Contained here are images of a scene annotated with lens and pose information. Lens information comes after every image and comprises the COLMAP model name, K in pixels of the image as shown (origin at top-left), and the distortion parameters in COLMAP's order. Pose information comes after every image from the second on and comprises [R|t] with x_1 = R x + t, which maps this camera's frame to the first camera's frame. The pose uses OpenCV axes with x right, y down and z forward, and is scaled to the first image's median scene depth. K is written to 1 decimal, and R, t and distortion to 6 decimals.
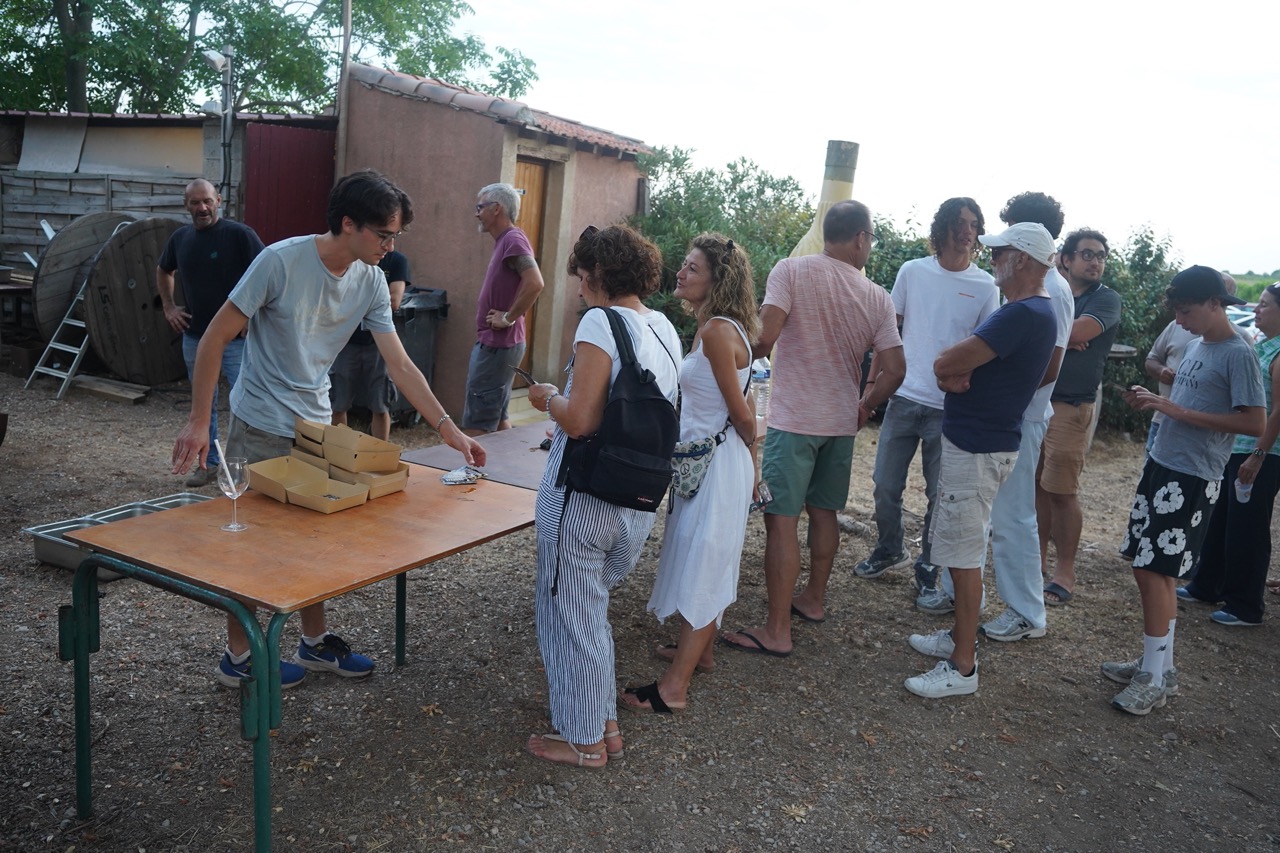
lens RADIAL K [[1048.8, 0, 639.8], [0, 1048.8, 427.8], [0, 0, 1]] dist [-0.152669, 0.100550]
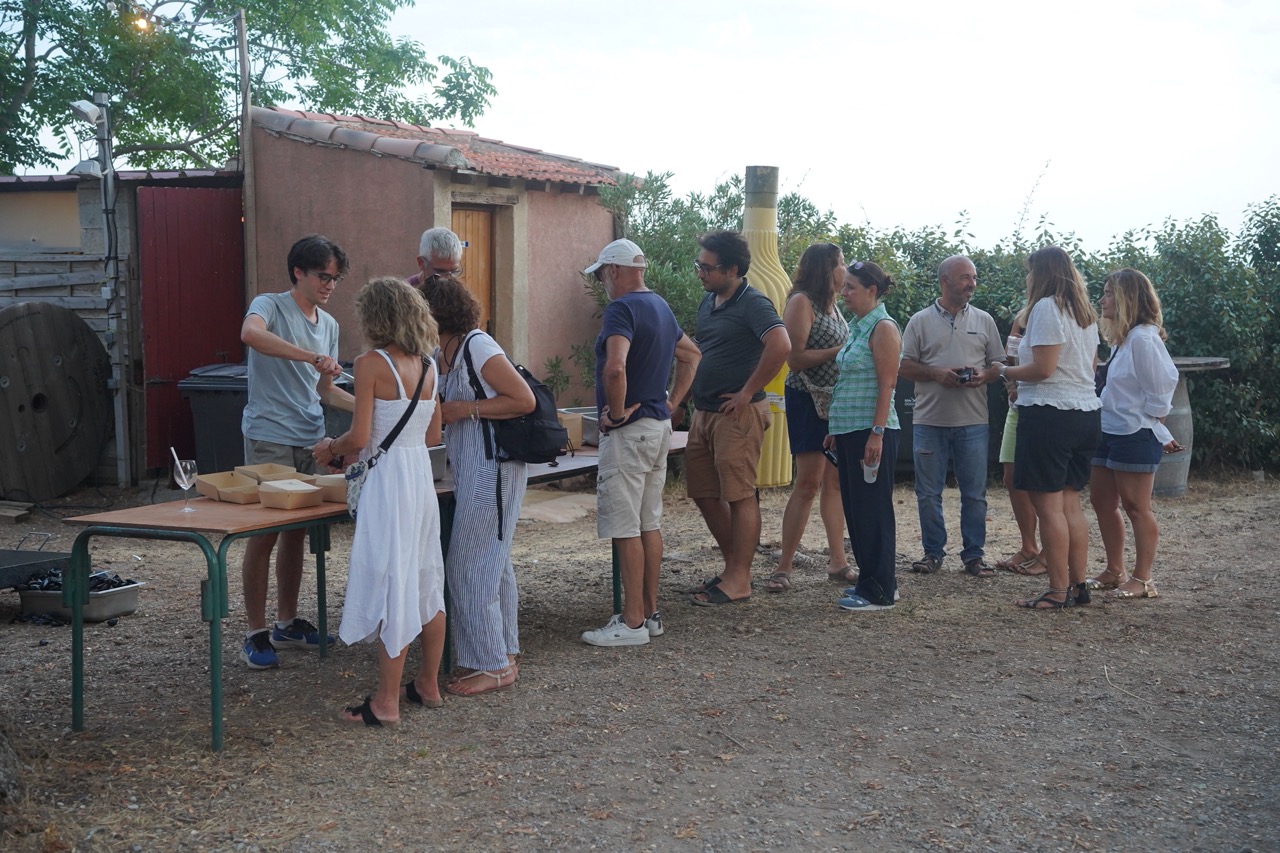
lens RADIAL K [[1731.7, 0, 637.4], [0, 1731.7, 429.4], [0, 0, 1]] dist [0.188972, 0.000000]
pose [[0.994179, -0.080545, -0.071560, 0.115555], [0.072903, 0.991939, -0.103645, 0.082601], [0.079331, 0.097825, 0.992037, -0.391096]]
